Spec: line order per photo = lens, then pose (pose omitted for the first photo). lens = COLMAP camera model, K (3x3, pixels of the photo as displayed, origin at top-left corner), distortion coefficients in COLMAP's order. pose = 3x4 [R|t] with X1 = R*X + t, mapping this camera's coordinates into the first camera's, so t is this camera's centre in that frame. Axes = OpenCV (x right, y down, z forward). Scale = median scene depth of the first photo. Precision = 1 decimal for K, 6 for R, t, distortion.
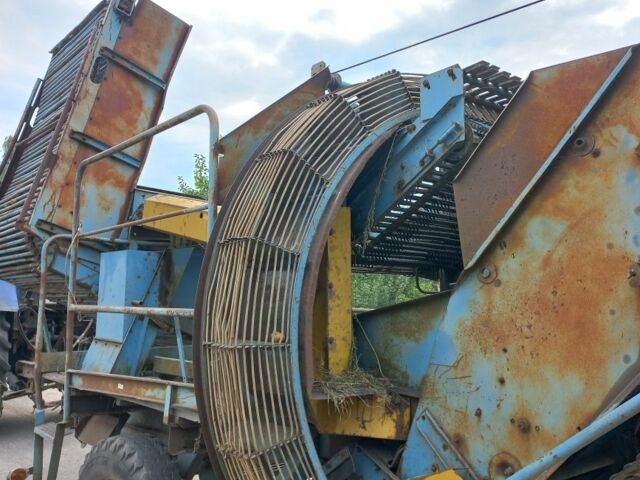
lens RADIAL K [[611.7, 0, 320.0], [0, 611.7, 240.0], [0, 0, 1]] dist [0.099737, -0.136662]
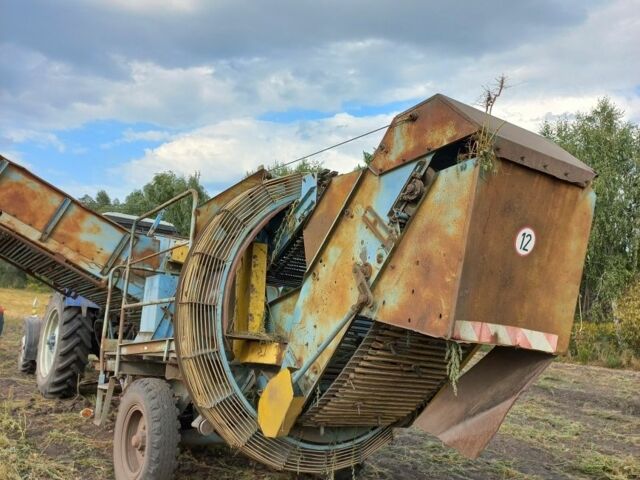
lens RADIAL K [[611.7, 0, 320.0], [0, 611.7, 240.0], [0, 0, 1]] dist [0.099737, -0.136662]
pose [[0.992906, 0.017695, -0.117574, 0.504995], [-0.029632, 0.994489, -0.100568, 0.136885], [0.115146, 0.103339, 0.987959, -0.951194]]
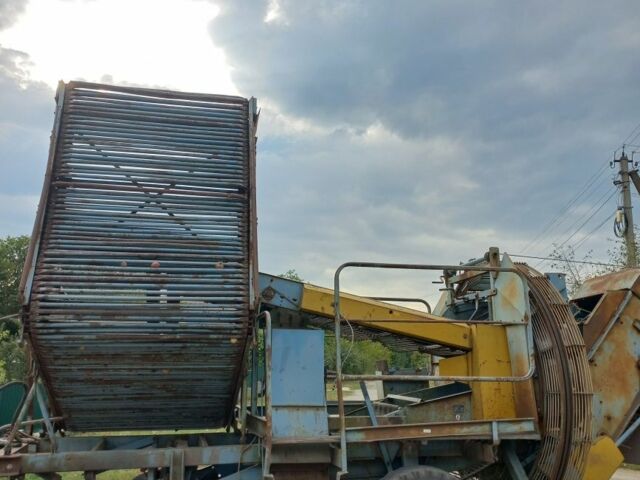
lens RADIAL K [[611.7, 0, 320.0], [0, 611.7, 240.0], [0, 0, 1]] dist [0.099737, -0.136662]
pose [[0.467422, 0.172017, 0.867137, -2.579655], [-0.085054, 0.985086, -0.149568, 0.037828], [-0.879933, -0.003842, 0.475082, 0.737908]]
